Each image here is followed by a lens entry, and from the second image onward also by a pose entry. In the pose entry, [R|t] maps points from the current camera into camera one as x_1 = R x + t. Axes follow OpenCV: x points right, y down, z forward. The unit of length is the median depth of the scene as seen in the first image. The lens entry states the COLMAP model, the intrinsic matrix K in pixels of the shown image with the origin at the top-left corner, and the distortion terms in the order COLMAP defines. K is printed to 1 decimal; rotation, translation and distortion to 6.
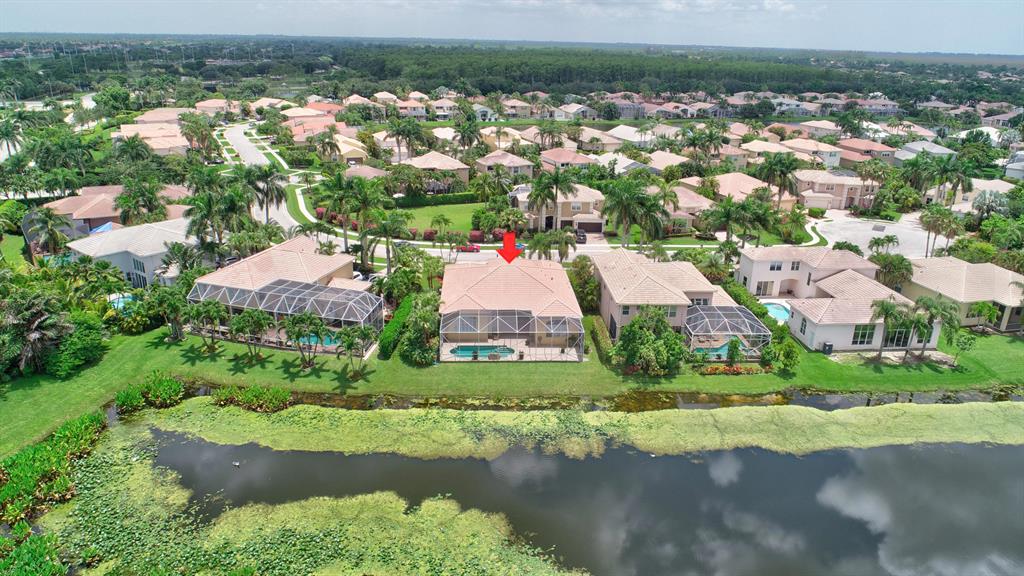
lens RADIAL K [[683.0, 0, 513.3], [0, 683.0, 290.8], [0, 0, 1]] dist [-0.007998, -0.000925]
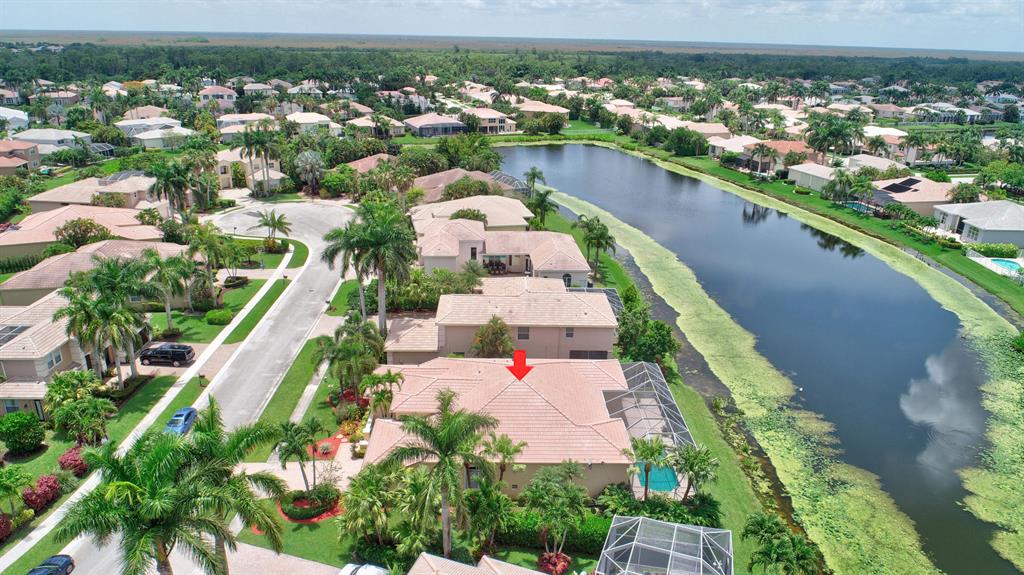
lens RADIAL K [[683.0, 0, 503.9], [0, 683.0, 284.0], [0, 0, 1]] dist [-0.007998, -0.000925]
pose [[0.040845, -0.371386, 0.927580, -0.639475], [0.335119, 0.879673, 0.337448, -0.369513], [-0.941290, 0.297066, 0.160389, 0.960560]]
